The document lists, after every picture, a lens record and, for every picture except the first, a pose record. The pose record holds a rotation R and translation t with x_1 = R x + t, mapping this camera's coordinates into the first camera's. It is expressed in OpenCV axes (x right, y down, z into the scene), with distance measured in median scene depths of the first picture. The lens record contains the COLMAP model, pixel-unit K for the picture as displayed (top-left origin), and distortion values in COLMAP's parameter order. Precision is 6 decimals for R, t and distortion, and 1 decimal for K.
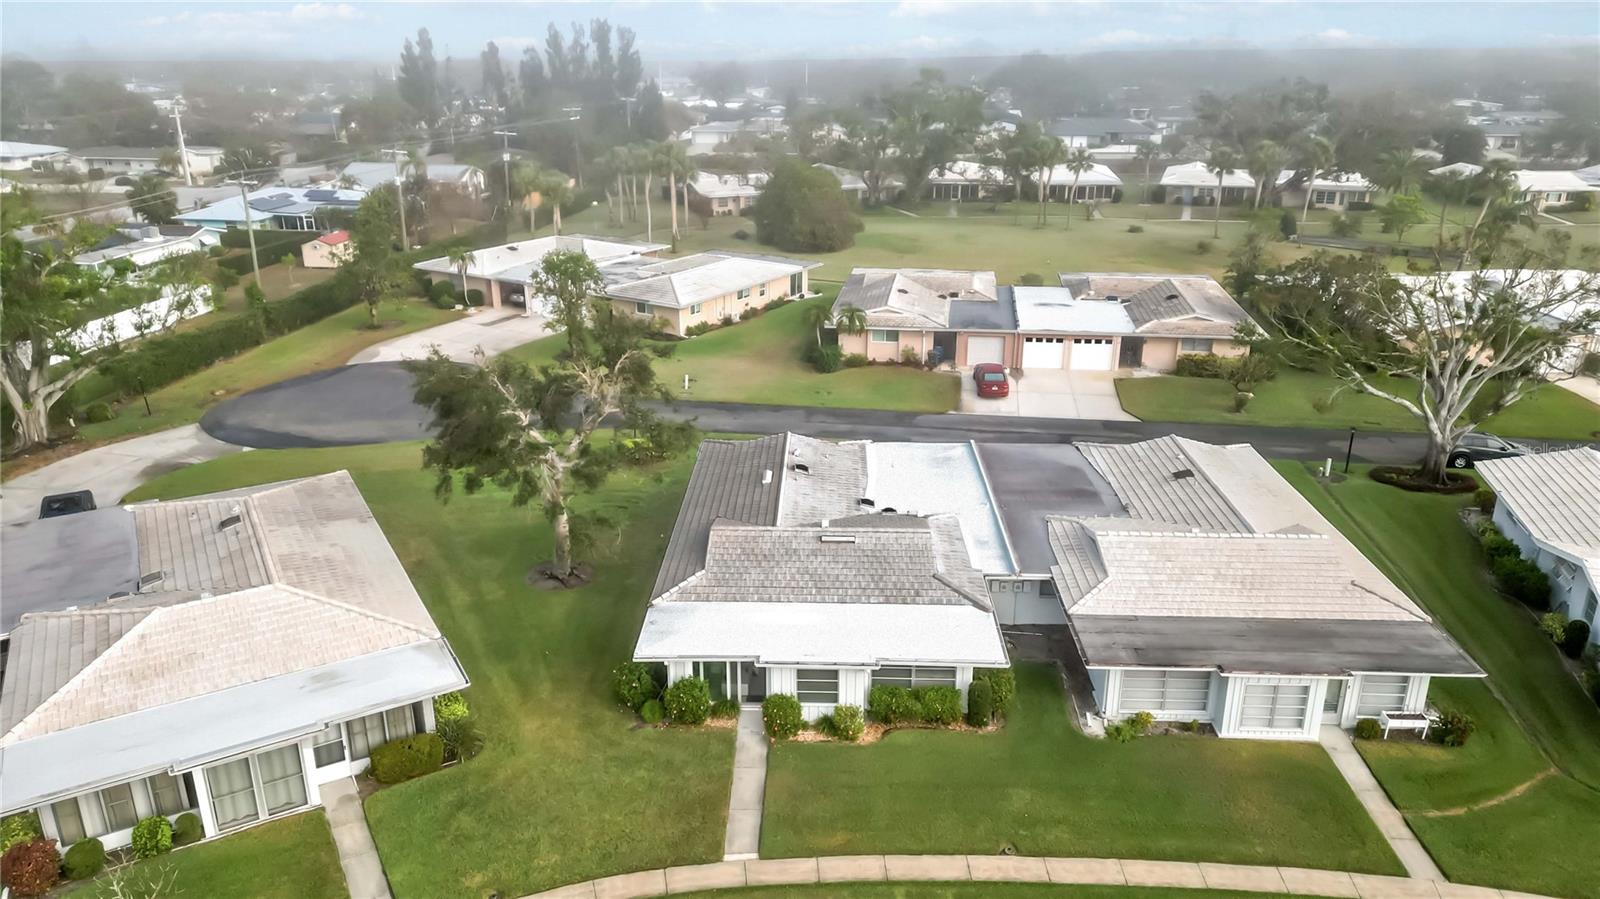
lens RADIAL K [[1116.9, 0, 796.3], [0, 1116.9, 445.3], [0, 0, 1]] dist [0.080205, -0.078215]
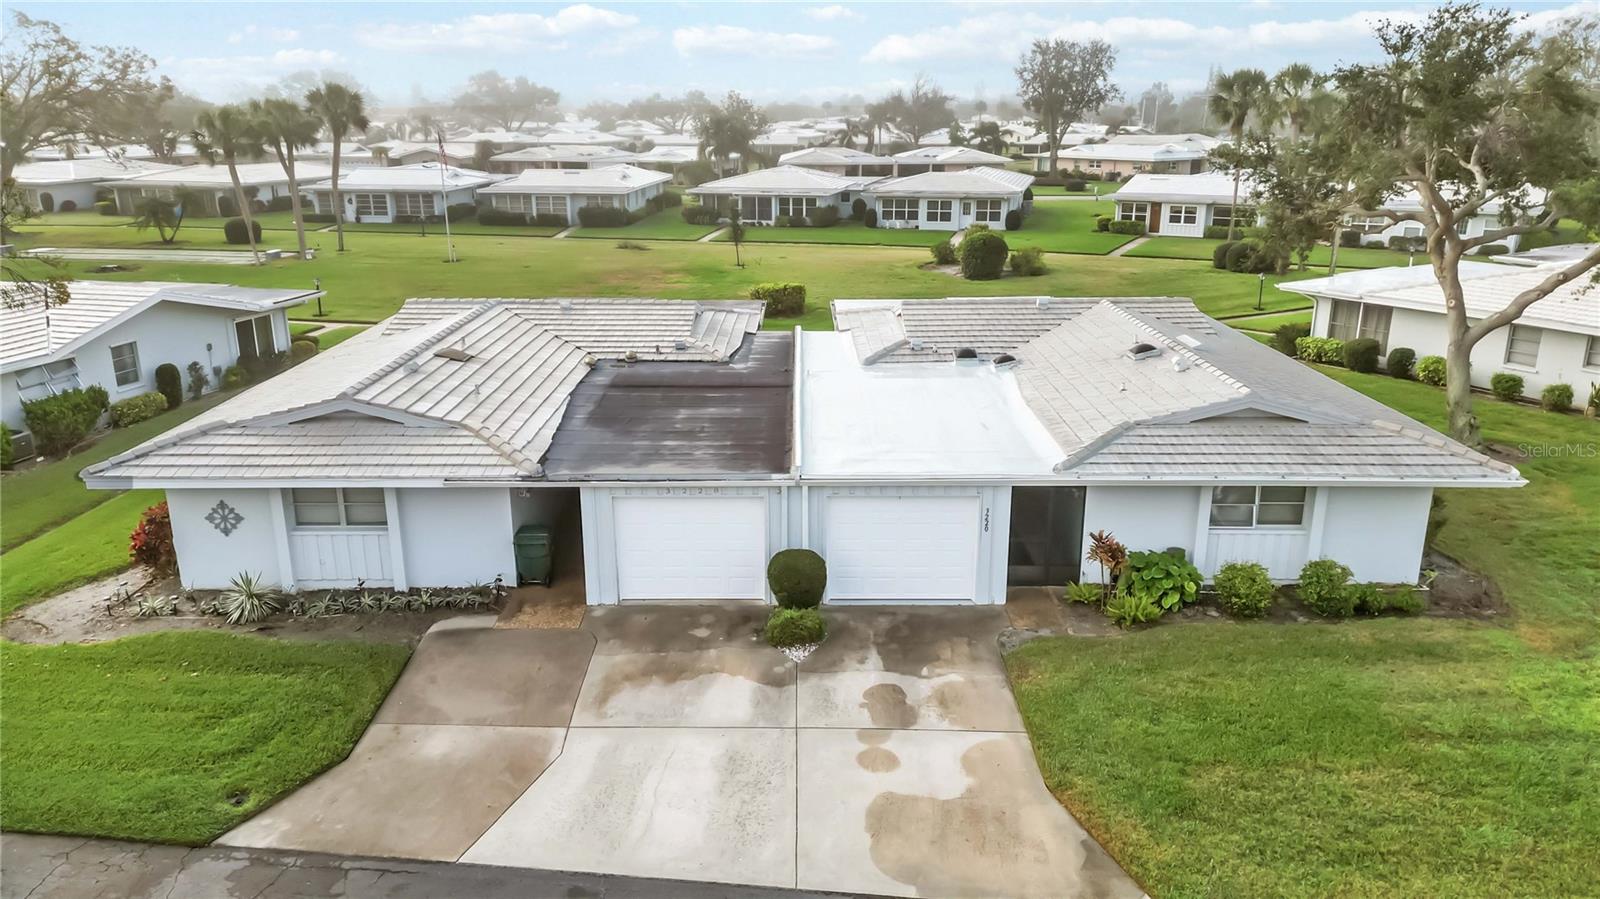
lens RADIAL K [[1116.9, 0, 796.3], [0, 1116.9, 445.3], [0, 0, 1]] dist [0.080205, -0.078215]
pose [[-0.999468, 0.014104, -0.029403, 0.234269], [-0.006061, 0.805587, 0.592447, -0.328249], [0.032042, 0.592310, -0.805073, 1.805228]]
